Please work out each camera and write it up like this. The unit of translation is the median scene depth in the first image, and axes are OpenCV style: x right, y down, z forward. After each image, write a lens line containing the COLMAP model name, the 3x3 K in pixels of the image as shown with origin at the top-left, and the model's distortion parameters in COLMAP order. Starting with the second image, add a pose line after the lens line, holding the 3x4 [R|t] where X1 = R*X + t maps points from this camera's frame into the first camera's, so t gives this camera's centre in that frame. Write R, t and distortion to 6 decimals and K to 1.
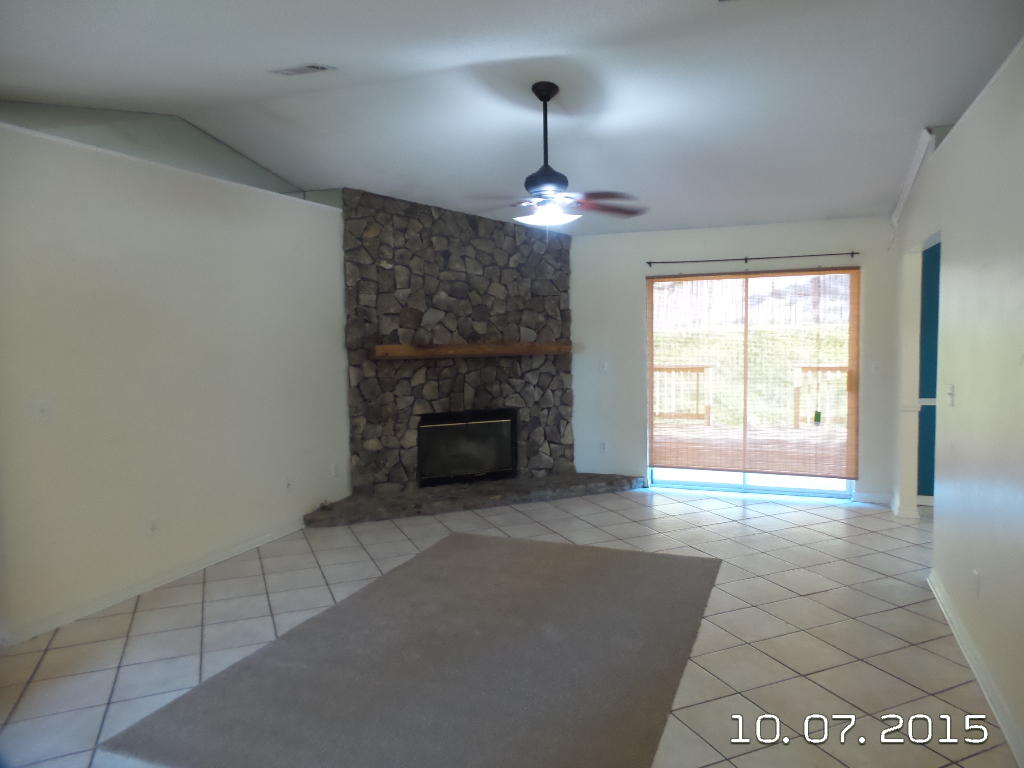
lens RADIAL K [[705.4, 0, 512.0], [0, 705.4, 384.0], [0, 0, 1]] dist [-0.006590, 0.001354]
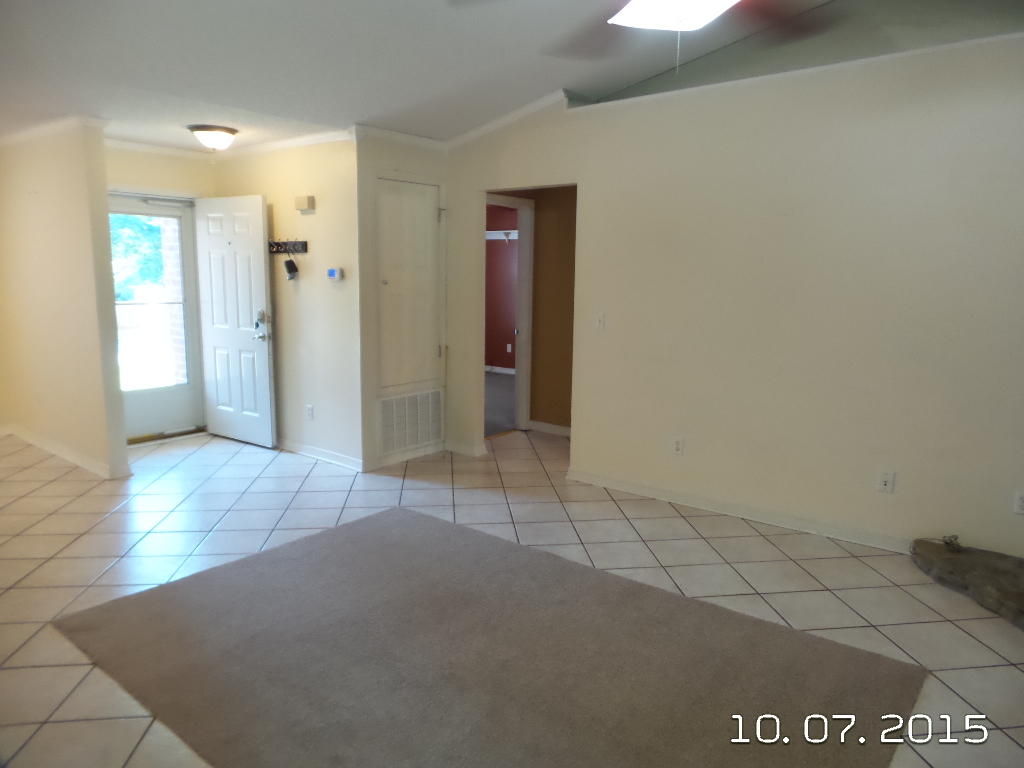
lens RADIAL K [[705.4, 0, 512.0], [0, 705.4, 384.0], [0, 0, 1]] dist [-0.006590, 0.001354]
pose [[-0.297131, 0.164342, -0.940588, 0.370071], [-0.067891, 0.978947, 0.192491, -0.052305], [0.952420, 0.121052, -0.279718, 0.703629]]
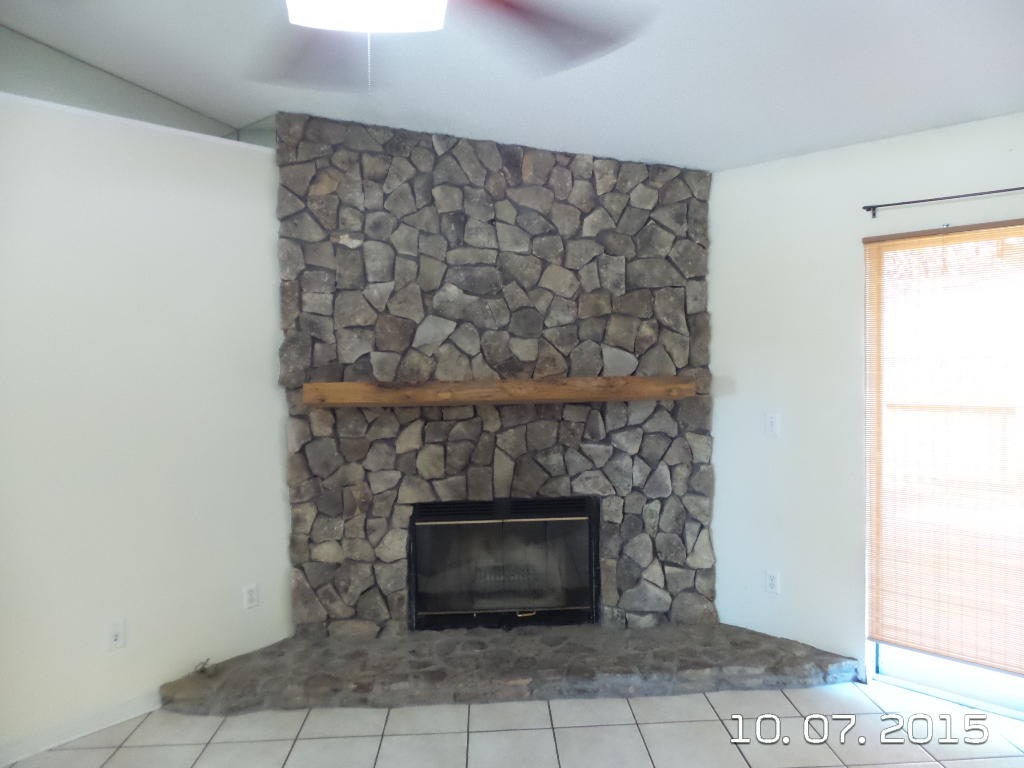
lens RADIAL K [[705.4, 0, 512.0], [0, 705.4, 384.0], [0, 0, 1]] dist [-0.006590, 0.001354]
pose [[0.935070, 0.012972, -0.354226, 0.143610], [-0.019269, 0.999713, -0.014256, -0.046040], [0.353939, 0.020156, 0.935051, 0.497578]]
